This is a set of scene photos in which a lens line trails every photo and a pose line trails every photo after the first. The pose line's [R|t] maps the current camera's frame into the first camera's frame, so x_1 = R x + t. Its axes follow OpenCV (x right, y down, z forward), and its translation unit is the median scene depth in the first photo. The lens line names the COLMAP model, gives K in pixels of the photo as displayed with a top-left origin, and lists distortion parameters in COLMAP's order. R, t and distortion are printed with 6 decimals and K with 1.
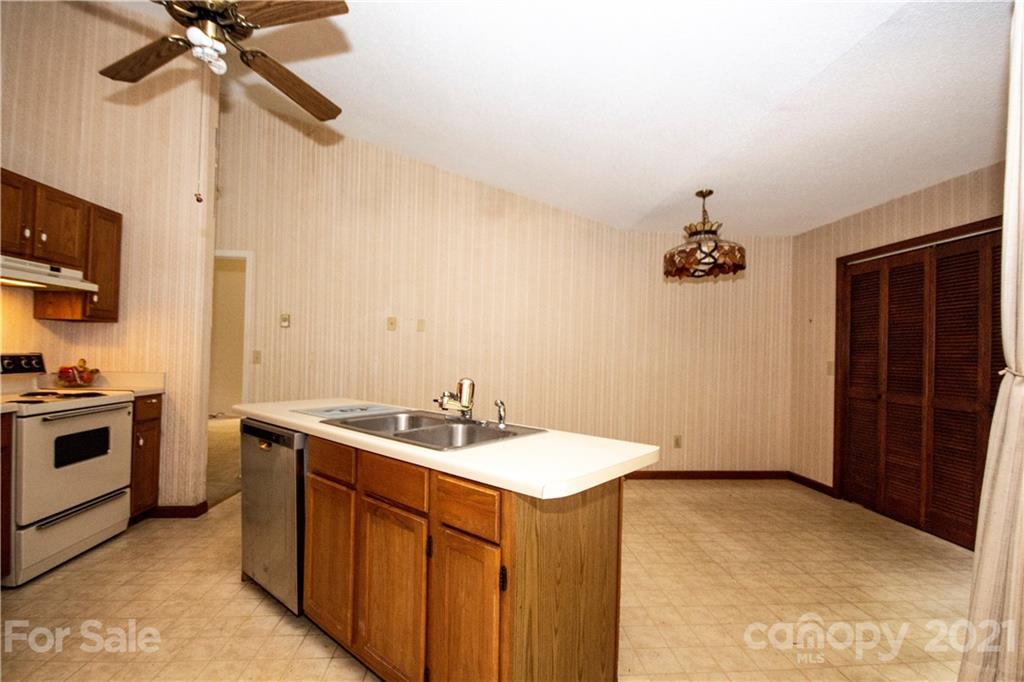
lens RADIAL K [[475.9, 0, 512.1], [0, 475.9, 346.7], [0, 0, 1]] dist [0.003292, -0.000944]
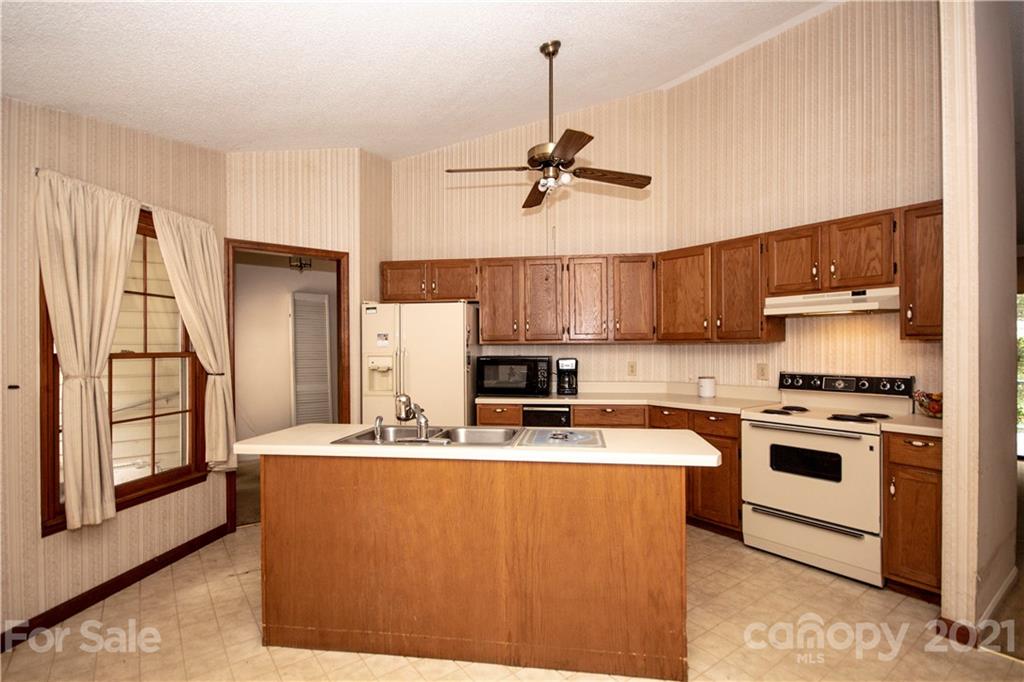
lens RADIAL K [[475.9, 0, 512.1], [0, 475.9, 346.7], [0, 0, 1]] dist [0.003292, -0.000944]
pose [[-0.825074, -0.016505, -0.564783, 0.216838], [-0.006963, 0.999794, -0.019045, -0.021925], [0.564982, -0.011781, -0.825019, 1.339672]]
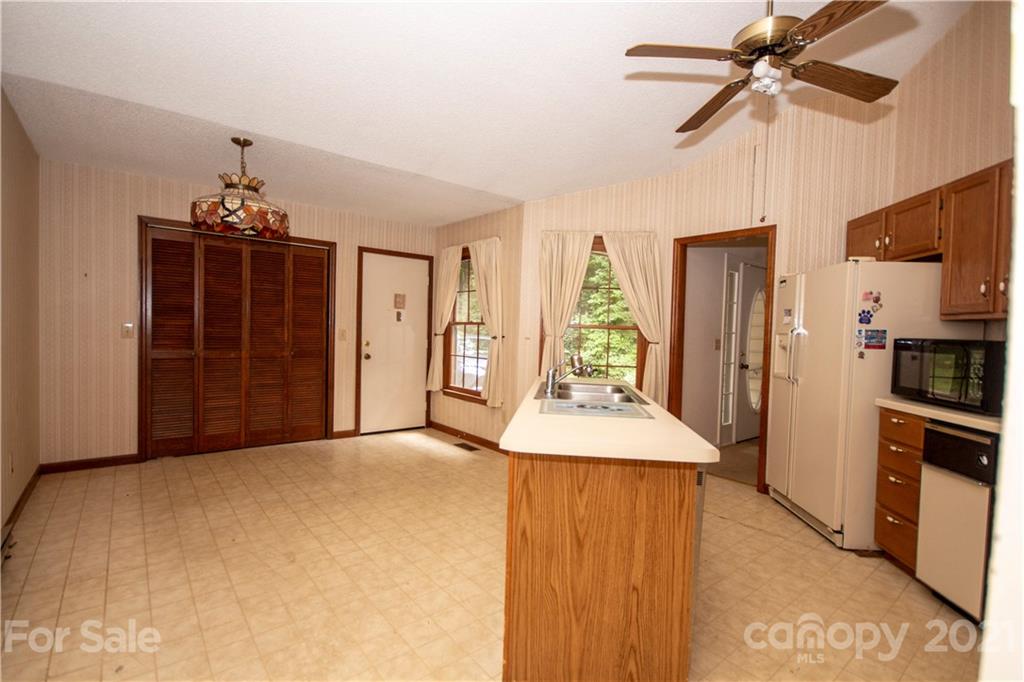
lens RADIAL K [[475.9, 0, 512.1], [0, 475.9, 346.7], [0, 0, 1]] dist [0.003292, -0.000944]
pose [[-0.599412, -0.065714, 0.797739, -0.724882], [-0.051275, 0.997730, 0.043661, -0.004836], [-0.798797, -0.014733, -0.601421, 1.299192]]
